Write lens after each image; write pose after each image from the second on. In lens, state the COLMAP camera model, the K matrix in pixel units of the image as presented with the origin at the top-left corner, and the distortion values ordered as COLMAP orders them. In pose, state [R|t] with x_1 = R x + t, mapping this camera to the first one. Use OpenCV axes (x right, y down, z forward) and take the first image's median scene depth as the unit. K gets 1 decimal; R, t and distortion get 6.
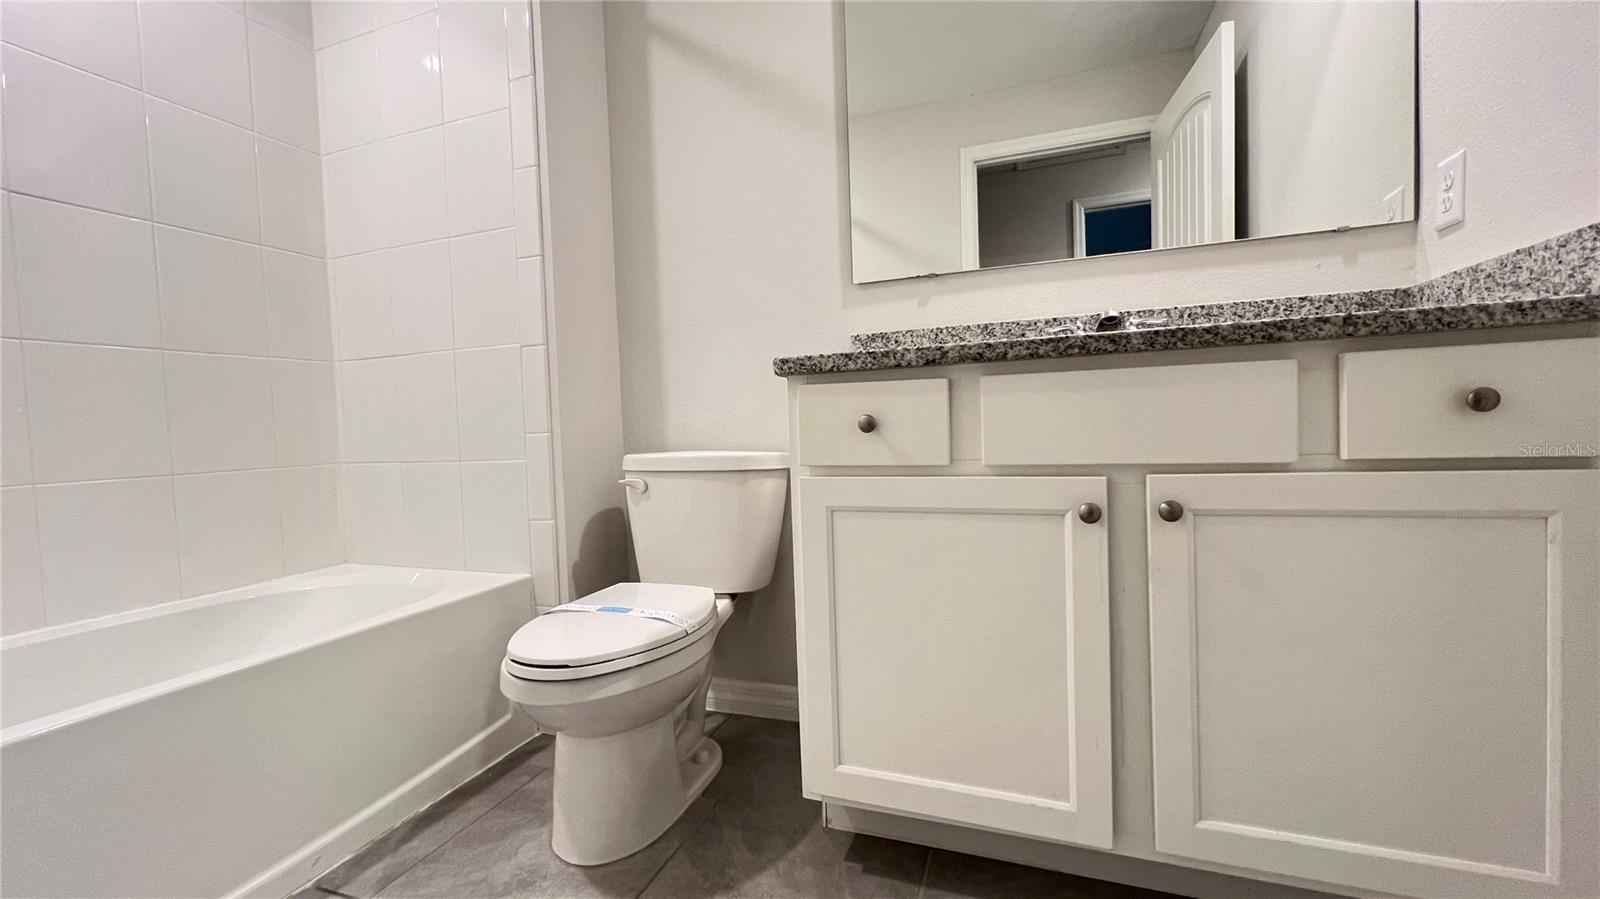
lens RADIAL K [[638.7, 0, 794.1], [0, 638.7, 448.7], [0, 0, 1]] dist [-0.000833, 0.000299]
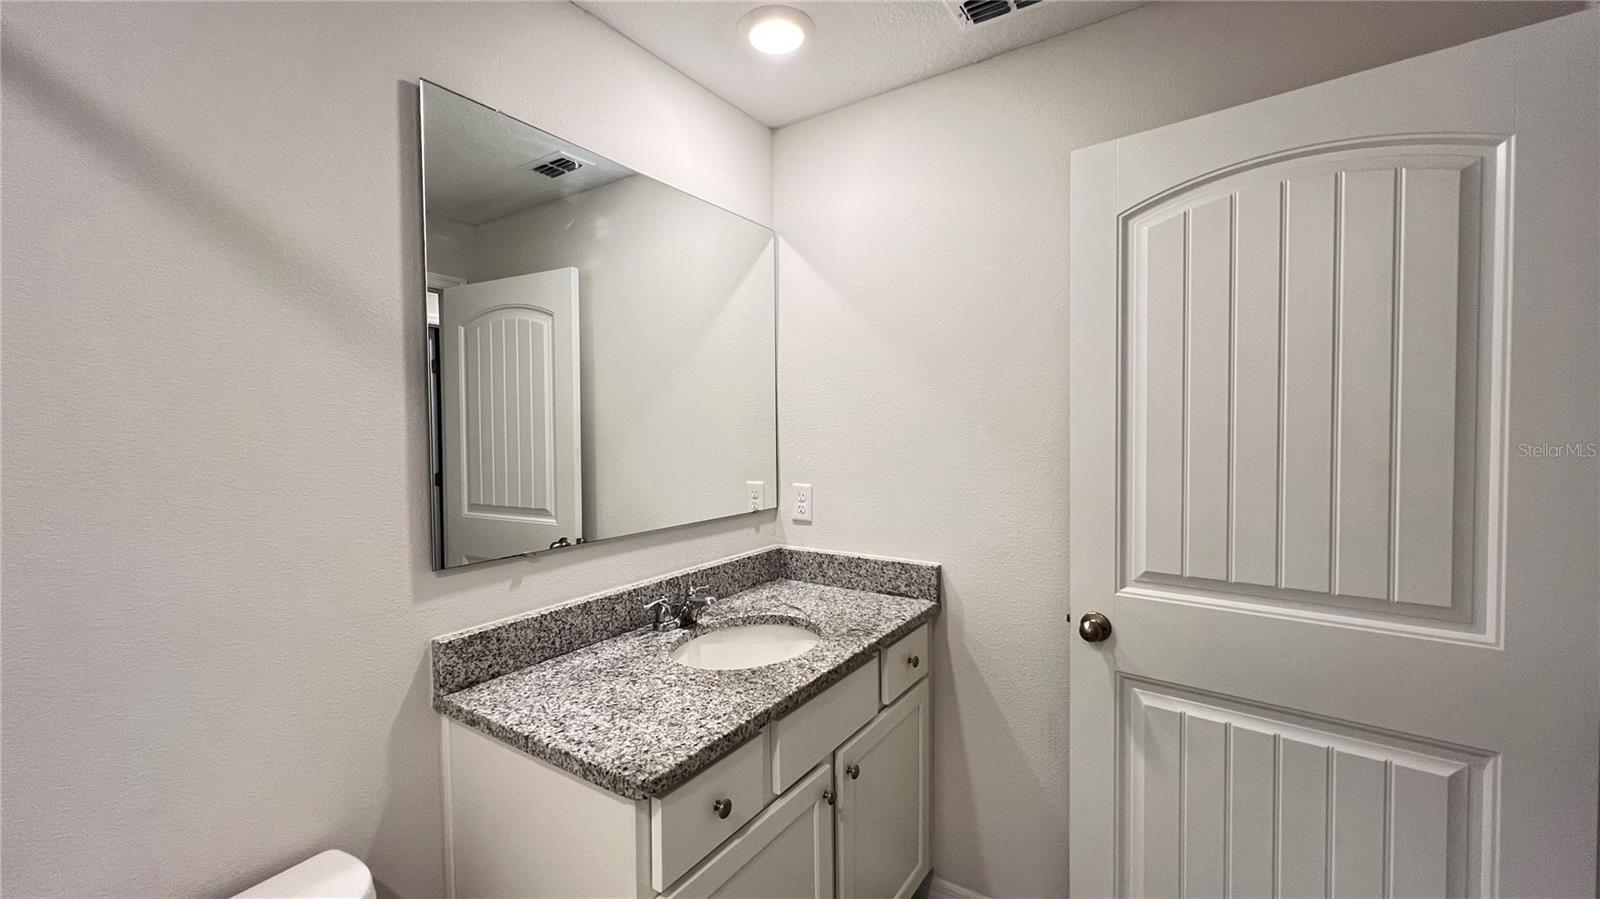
lens RADIAL K [[648.0, 0, 798.5], [0, 648.0, 442.3], [0, 0, 1]] dist [-0.001766, -0.000087]
pose [[0.218329, 0.009571, 0.975828, -0.721634], [0.033778, 0.999279, -0.017358, -0.500174], [-0.975291, 0.036751, 0.217848, 0.555890]]
